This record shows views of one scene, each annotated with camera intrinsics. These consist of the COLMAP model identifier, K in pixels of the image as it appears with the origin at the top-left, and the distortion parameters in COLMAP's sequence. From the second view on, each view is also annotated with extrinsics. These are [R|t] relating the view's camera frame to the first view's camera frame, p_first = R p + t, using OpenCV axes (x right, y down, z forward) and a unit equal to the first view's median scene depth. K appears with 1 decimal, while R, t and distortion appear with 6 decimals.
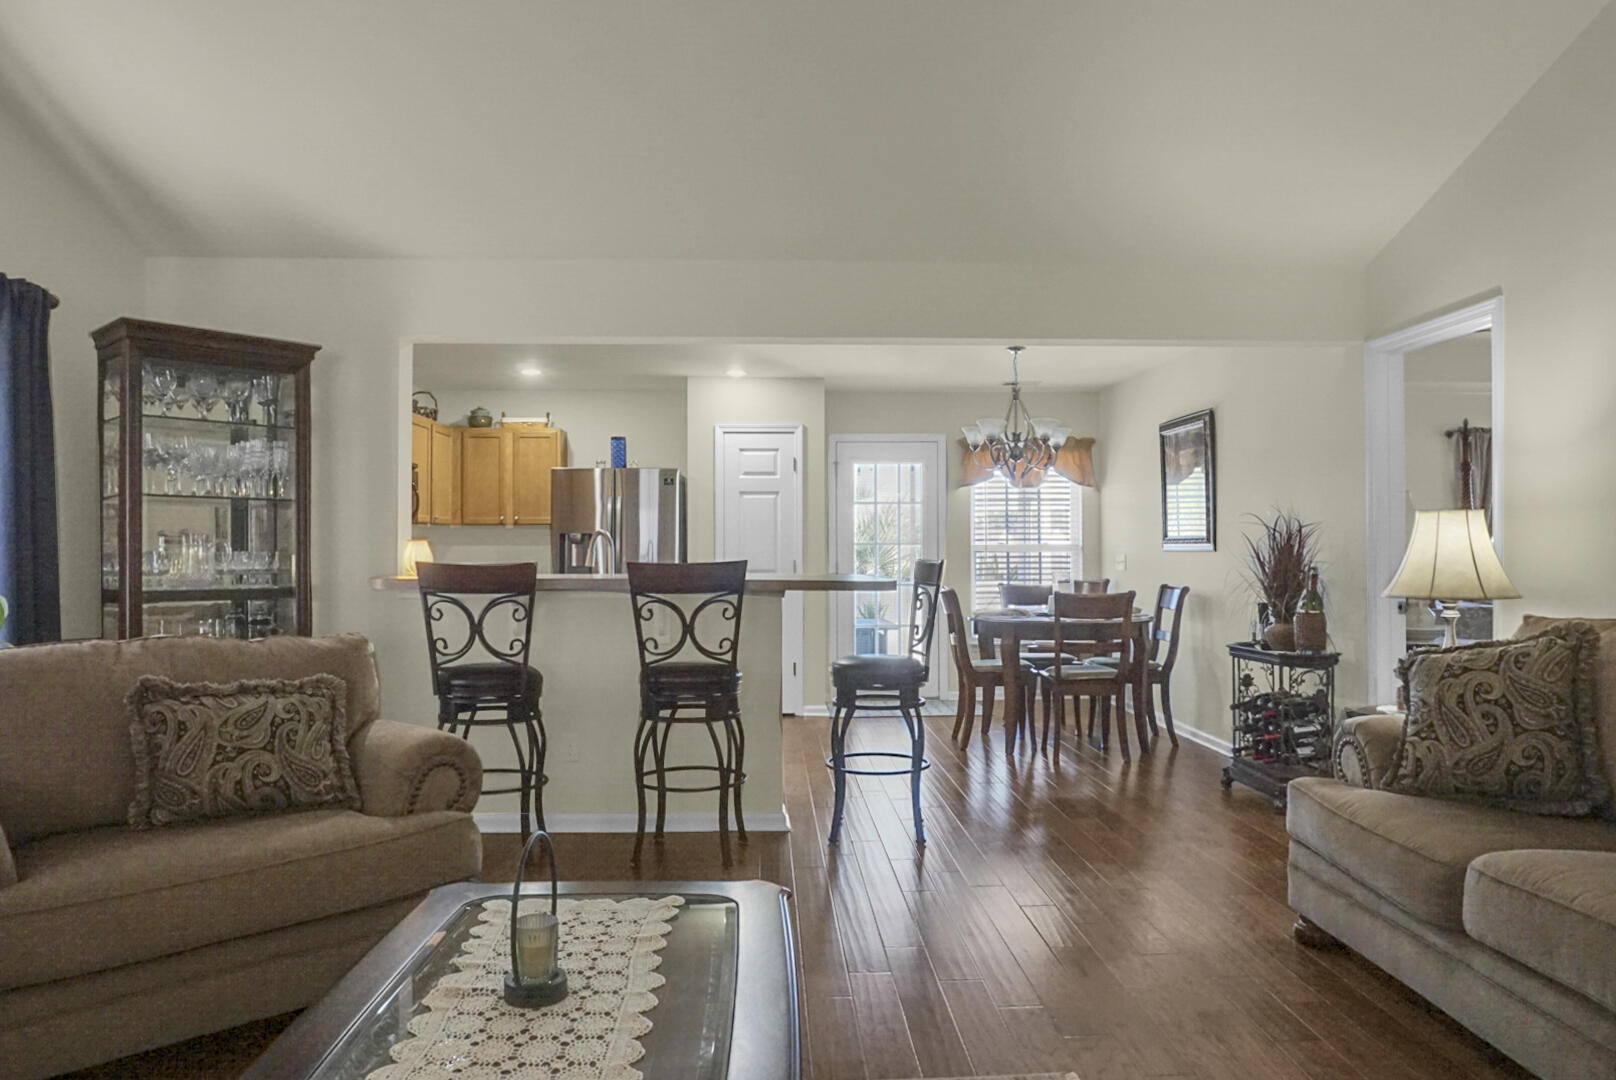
lens RADIAL K [[1082.0, 0, 808.0], [0, 1082.0, 540.0], [0, 0, 1]] dist [-0.000855, 0.000120]
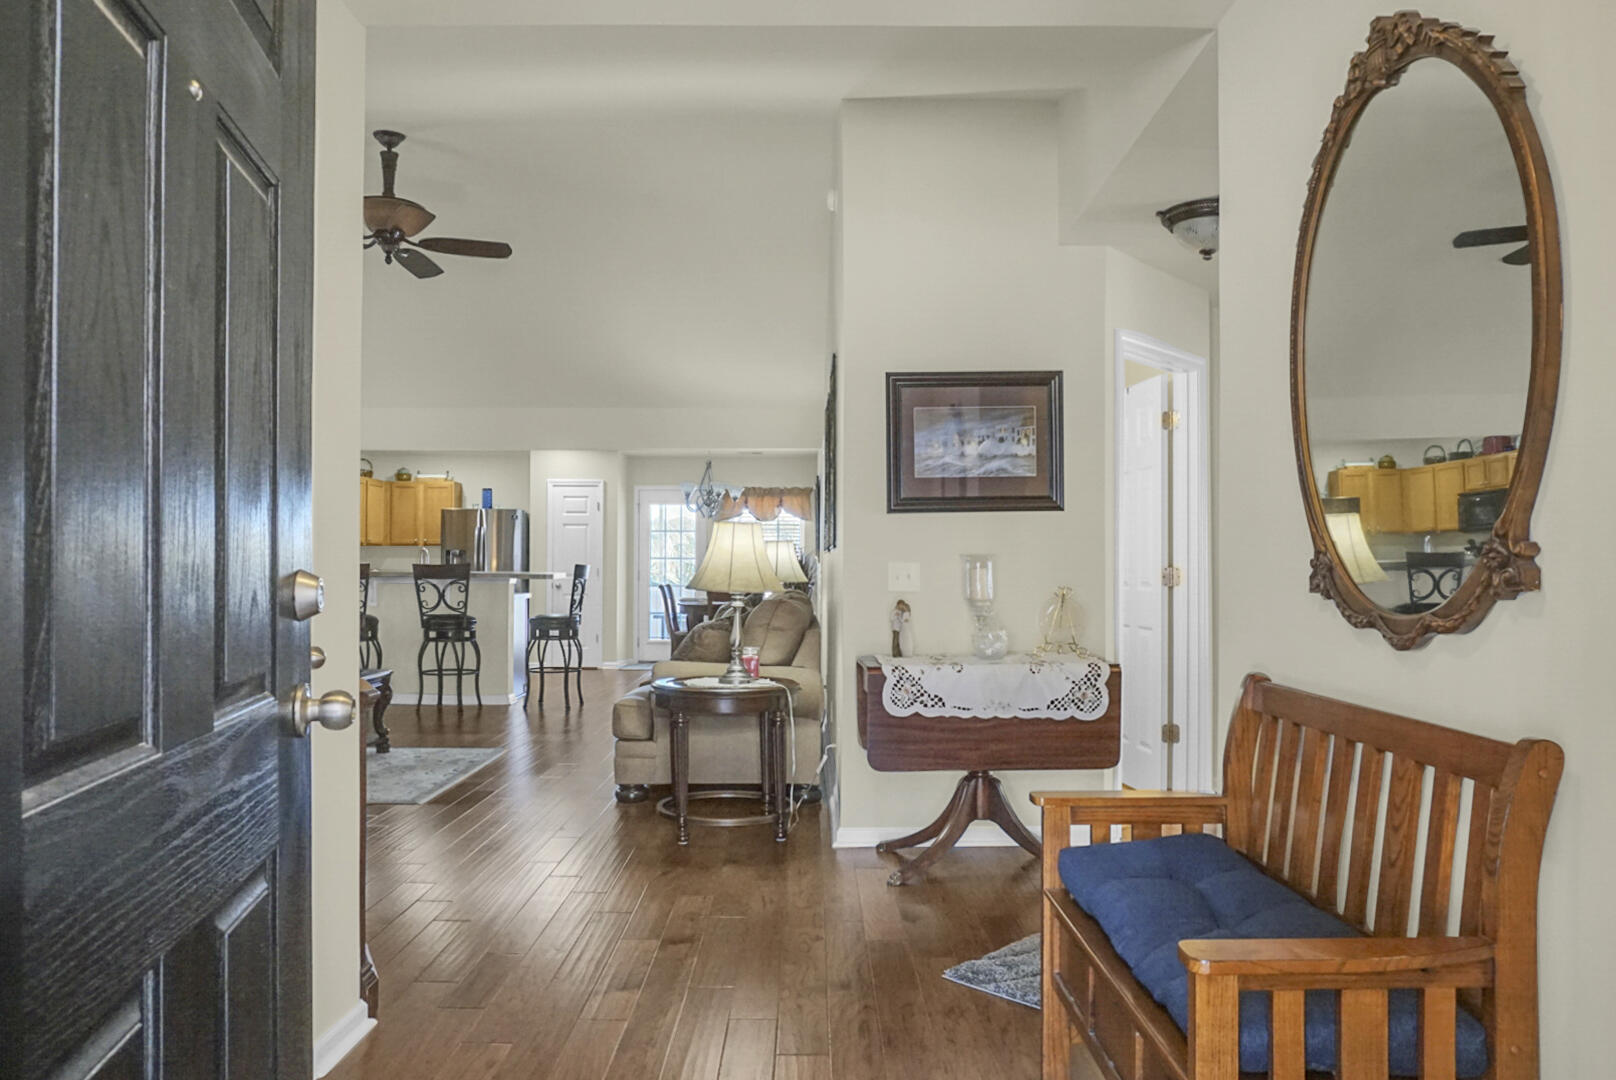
lens RADIAL K [[1082.0, 0, 808.0], [0, 1082.0, 540.0], [0, 0, 1]] dist [-0.000855, 0.000120]
pose [[0.999071, 0.005247, -0.042783, 0.351474], [-0.006112, 0.999779, -0.020099, 0.007037], [0.042668, 0.020342, 0.998882, -0.528965]]
